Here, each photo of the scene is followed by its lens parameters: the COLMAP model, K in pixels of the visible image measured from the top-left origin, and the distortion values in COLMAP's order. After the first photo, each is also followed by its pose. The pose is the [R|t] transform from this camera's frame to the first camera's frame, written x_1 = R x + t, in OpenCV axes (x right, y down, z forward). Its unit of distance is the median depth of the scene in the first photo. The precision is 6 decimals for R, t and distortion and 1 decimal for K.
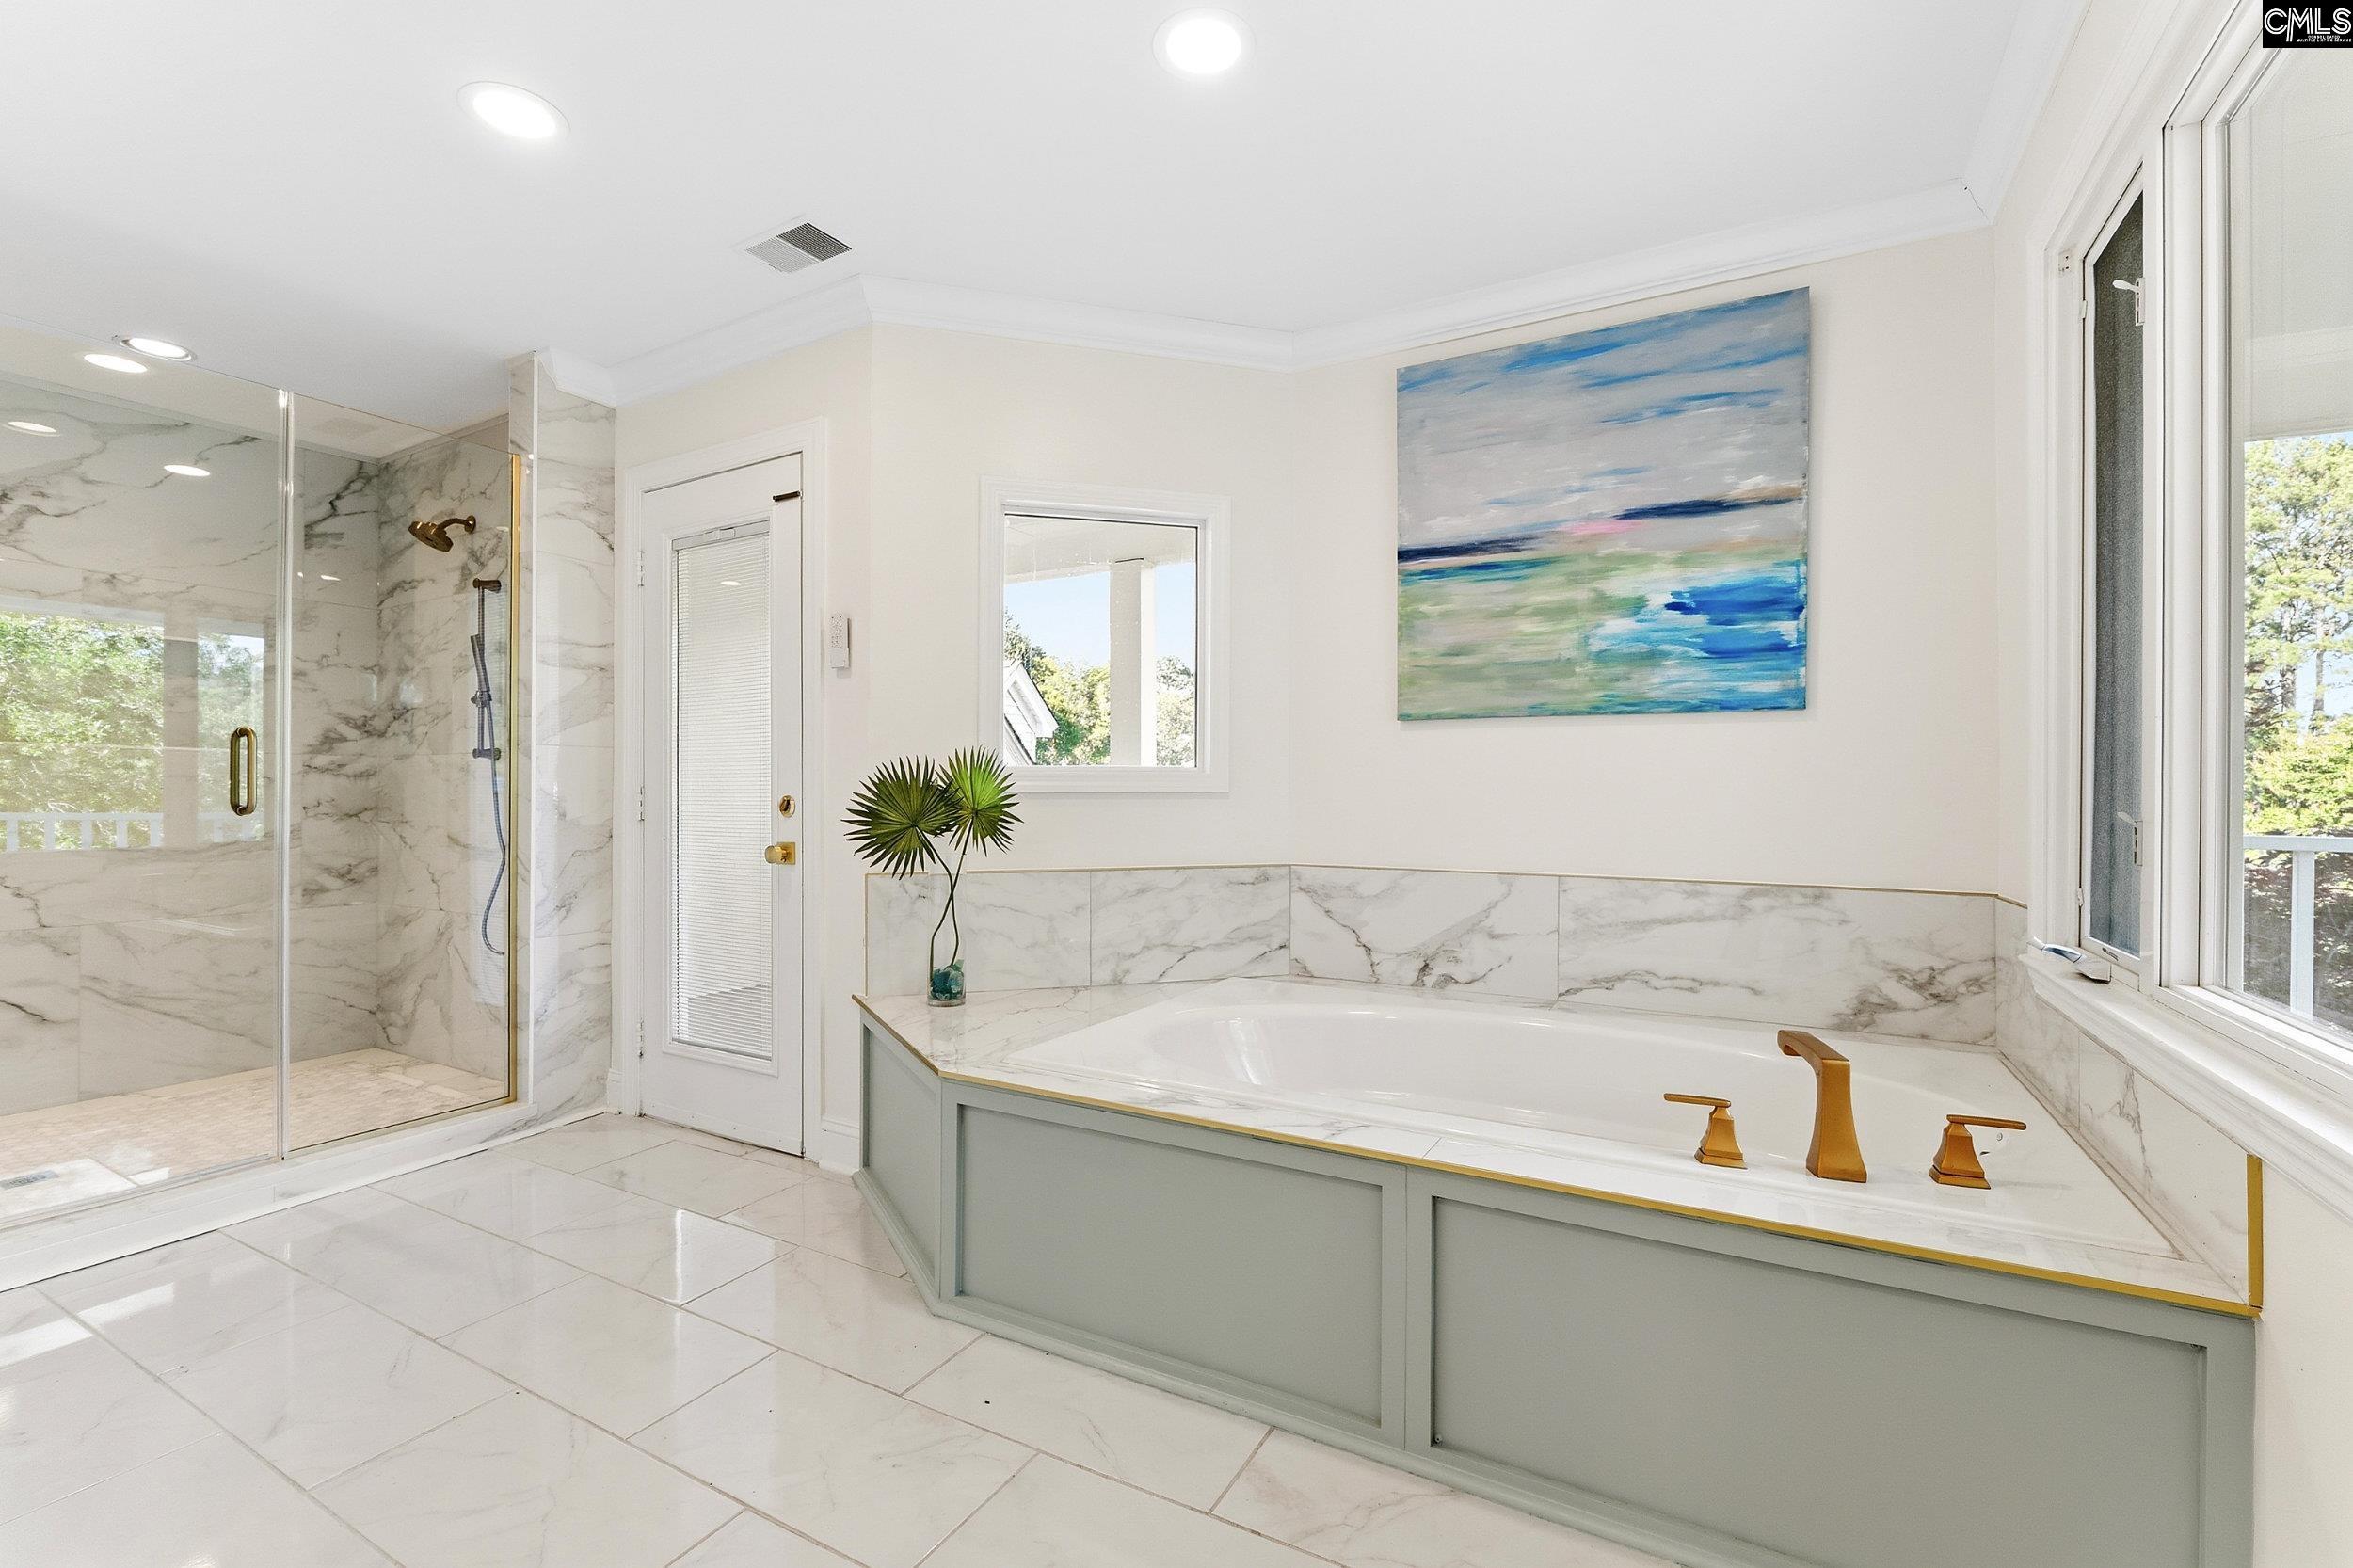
lens RADIAL K [[1000.7, 0, 1176.5], [0, 1000.7, 784.0], [0, 0, 1]] dist [-0.005990, -0.000247]
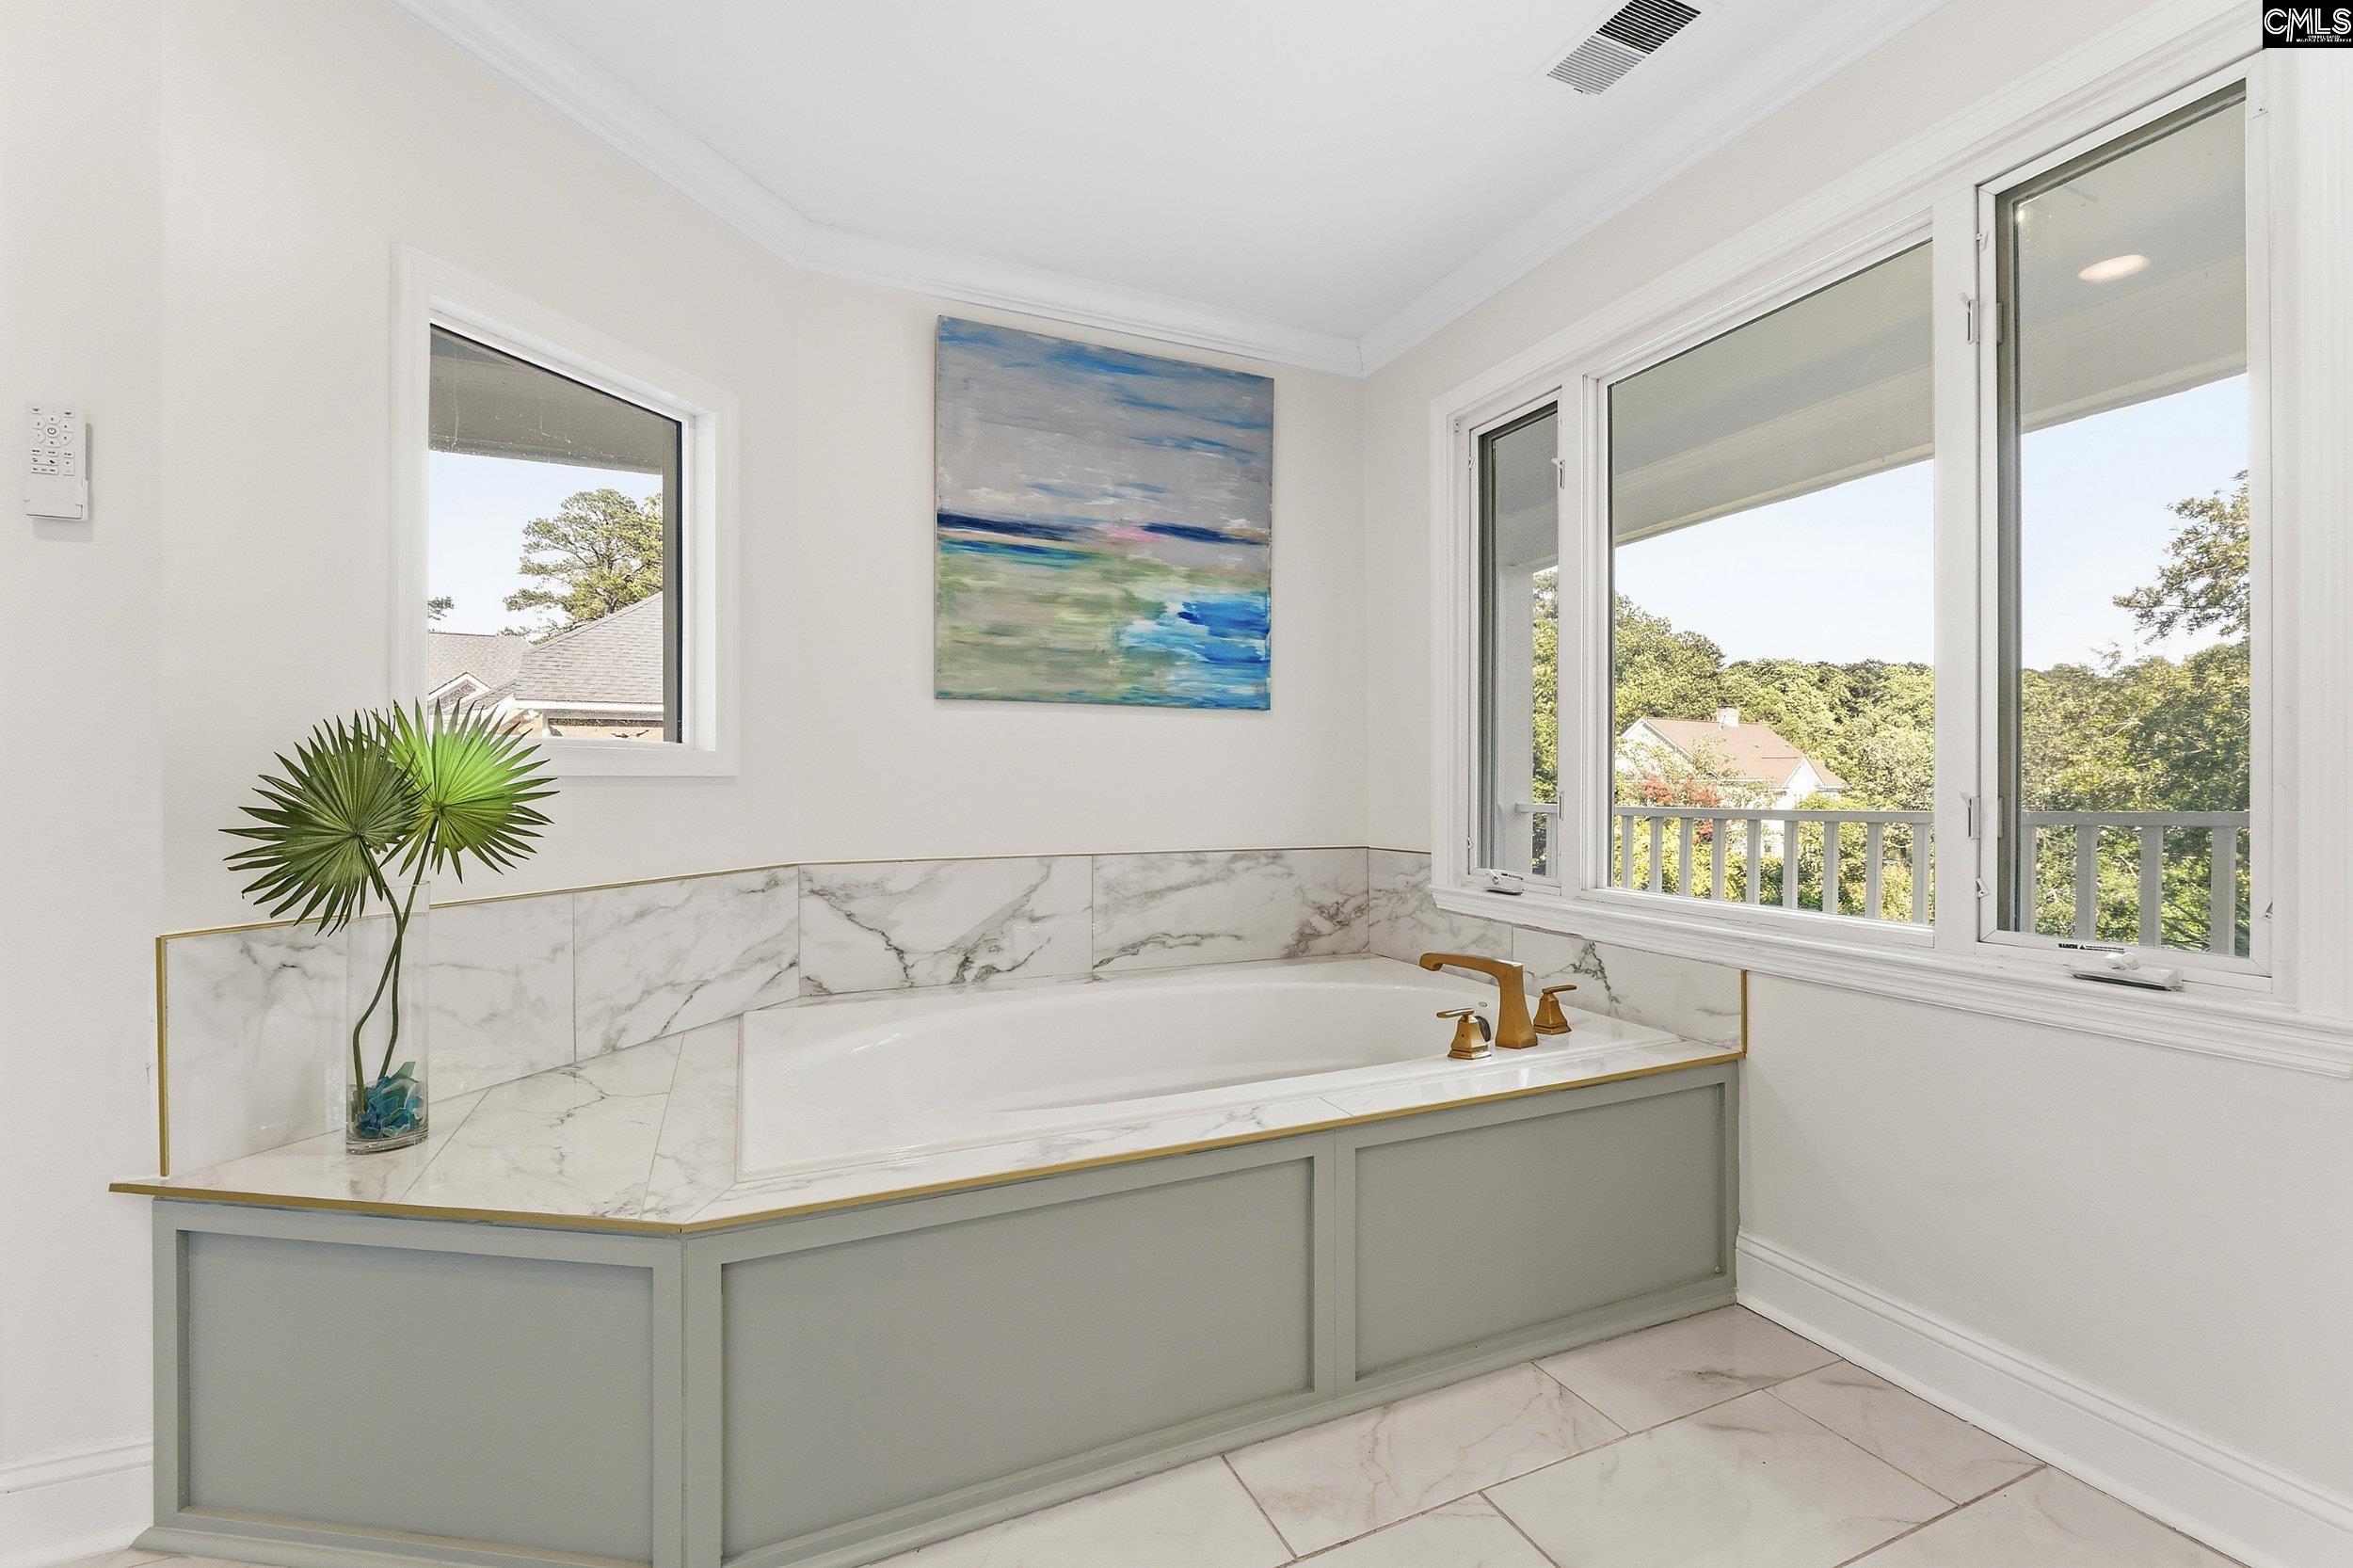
lens RADIAL K [[1004.0, 0, 1179.1], [0, 1004.0, 775.7], [0, 0, 1]] dist [-0.006252, -0.000475]
pose [[0.599212, 0.000503, 0.800590, -0.421835], [-0.004271, 0.999988, 0.002568, 0.005085], [-0.800579, -0.004959, 0.599207, 0.295774]]
